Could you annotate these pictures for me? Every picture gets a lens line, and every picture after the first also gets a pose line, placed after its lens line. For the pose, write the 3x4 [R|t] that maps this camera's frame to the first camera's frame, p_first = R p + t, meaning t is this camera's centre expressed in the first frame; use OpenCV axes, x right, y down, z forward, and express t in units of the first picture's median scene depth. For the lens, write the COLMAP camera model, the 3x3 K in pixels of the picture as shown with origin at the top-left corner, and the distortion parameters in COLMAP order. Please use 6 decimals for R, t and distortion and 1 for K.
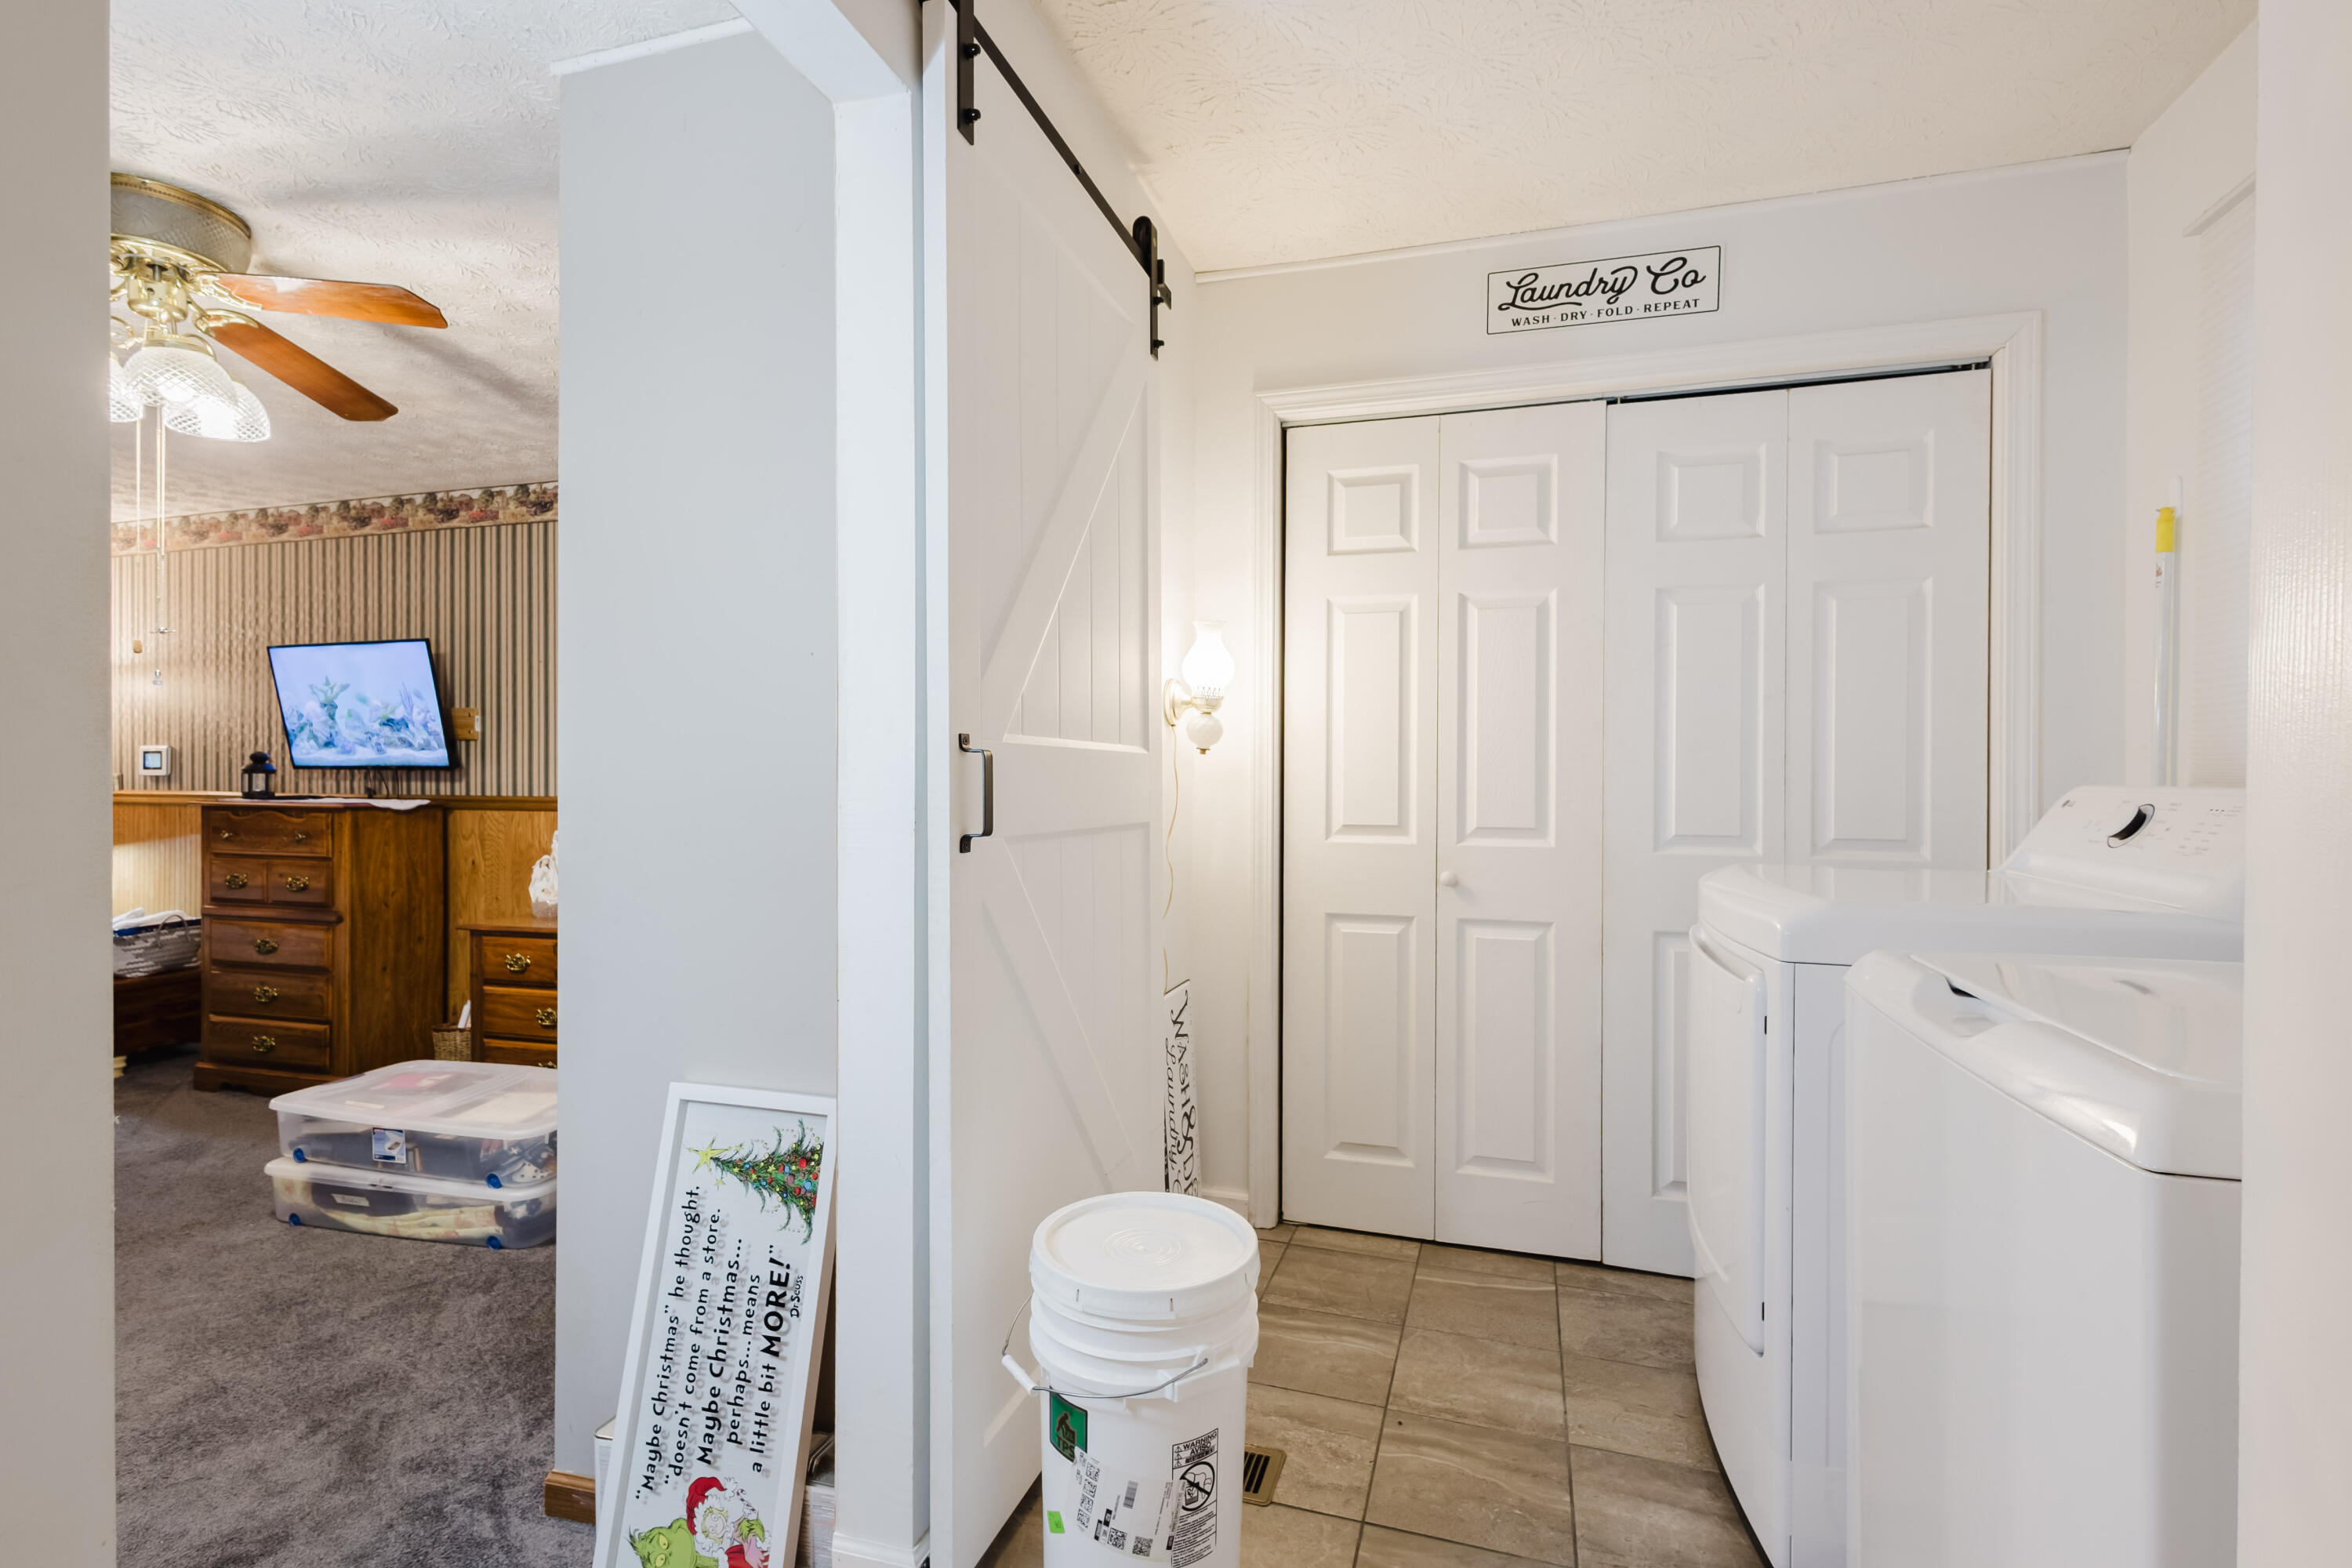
lens RADIAL K [[1076.2, 0, 1181.2], [0, 1076.2, 779.8], [0, 0, 1]] dist [0.012404, -0.006089]
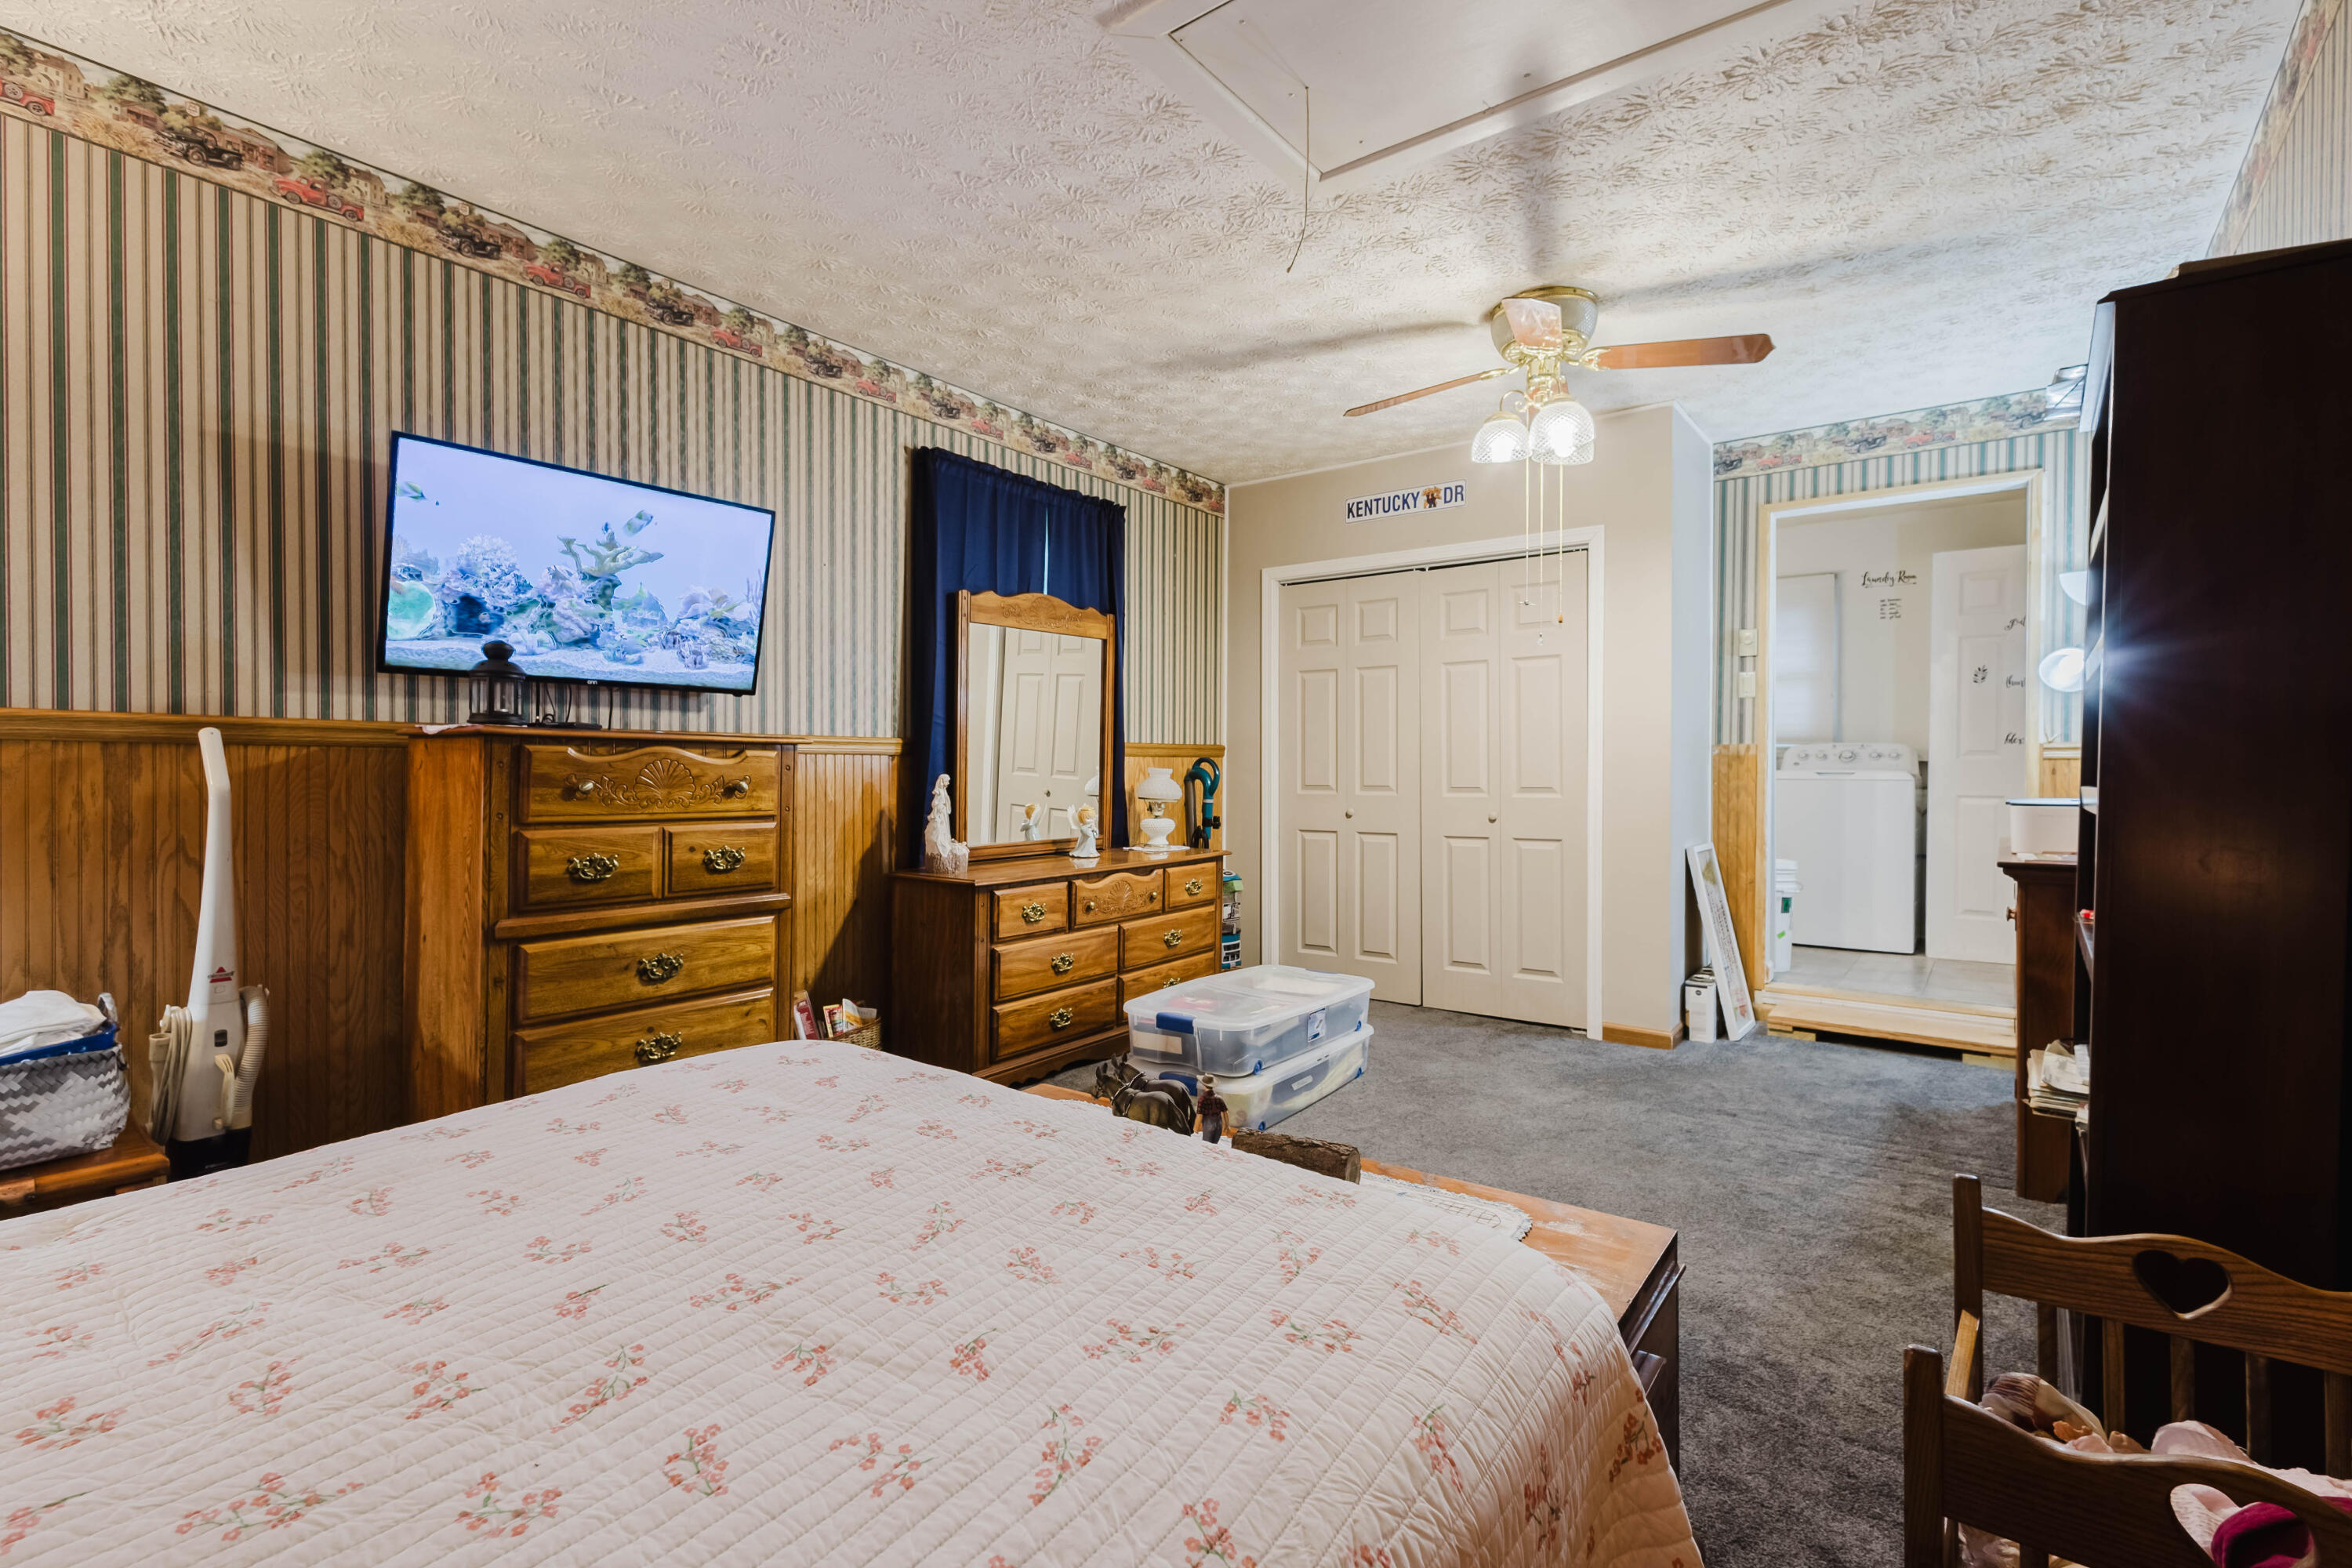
lens RADIAL K [[1076.2, 0, 1181.2], [0, 1076.2, 779.8], [0, 0, 1]] dist [0.012404, -0.006089]
pose [[0.340445, -0.010893, 0.940201, -1.313352], [-0.000056, 0.999933, 0.011606, 0.039937], [-0.940264, -0.004004, 0.340422, 0.514477]]
